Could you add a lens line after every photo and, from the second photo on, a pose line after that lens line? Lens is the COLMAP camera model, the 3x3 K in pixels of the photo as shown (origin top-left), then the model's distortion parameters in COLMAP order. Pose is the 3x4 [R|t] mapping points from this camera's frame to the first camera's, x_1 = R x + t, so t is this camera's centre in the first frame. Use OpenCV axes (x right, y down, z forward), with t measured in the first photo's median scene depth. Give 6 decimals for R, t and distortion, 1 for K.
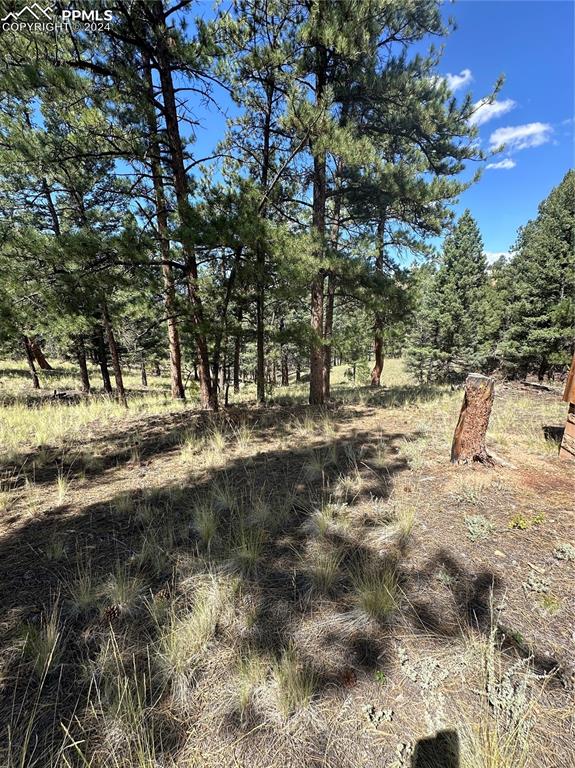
lens RADIAL K [[307.3, 0, 289.7], [0, 307.3, 382.6], [0, 0, 1]] dist [0.007703, 0.000028]
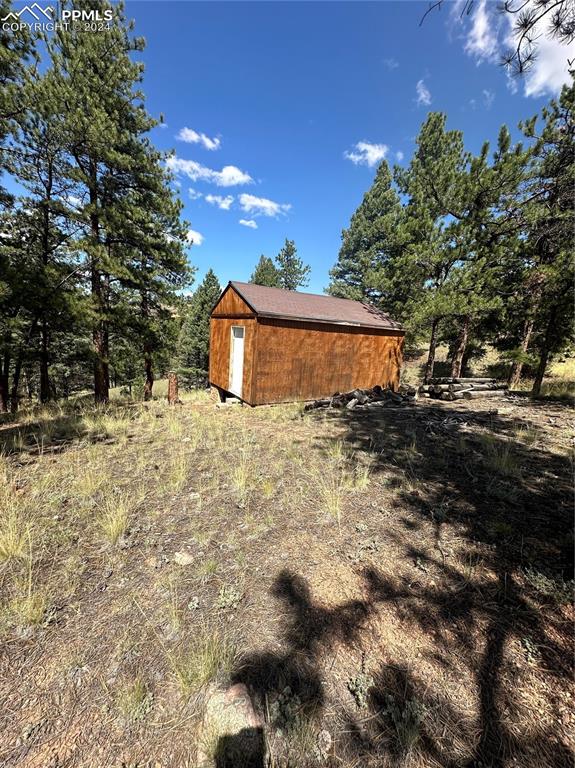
lens RADIAL K [[307.3, 0, 289.7], [0, 307.3, 382.6], [0, 0, 1]] dist [0.007703, 0.000028]
pose [[0.776737, -0.046560, 0.628102, -0.023269], [0.092429, 0.994893, -0.040552, 0.020558], [-0.623007, 0.089554, 0.777073, -0.128354]]
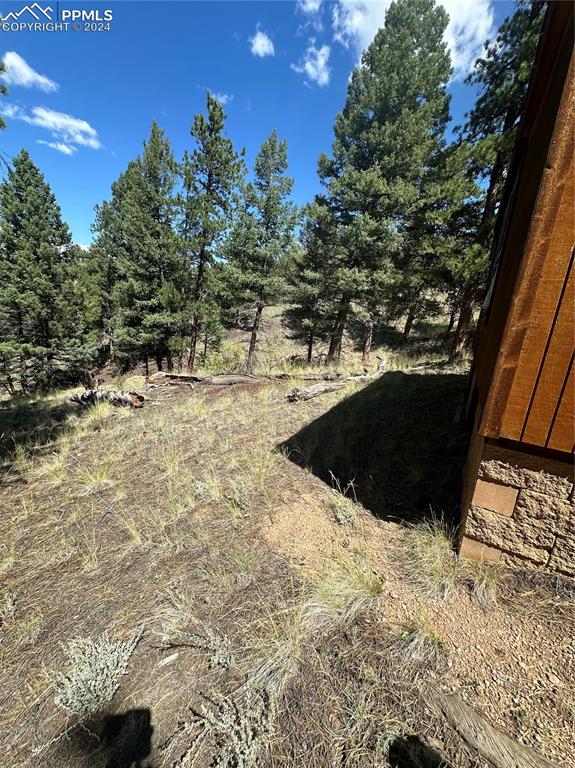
lens RADIAL K [[307.3, 0, 289.7], [0, 307.3, 382.6], [0, 0, 1]] dist [0.007703, 0.000028]
pose [[0.405891, -0.180230, 0.895974, 0.036310], [0.156561, 0.979582, 0.126124, -0.007536], [-0.900412, 0.089083, 0.425821, 0.083117]]
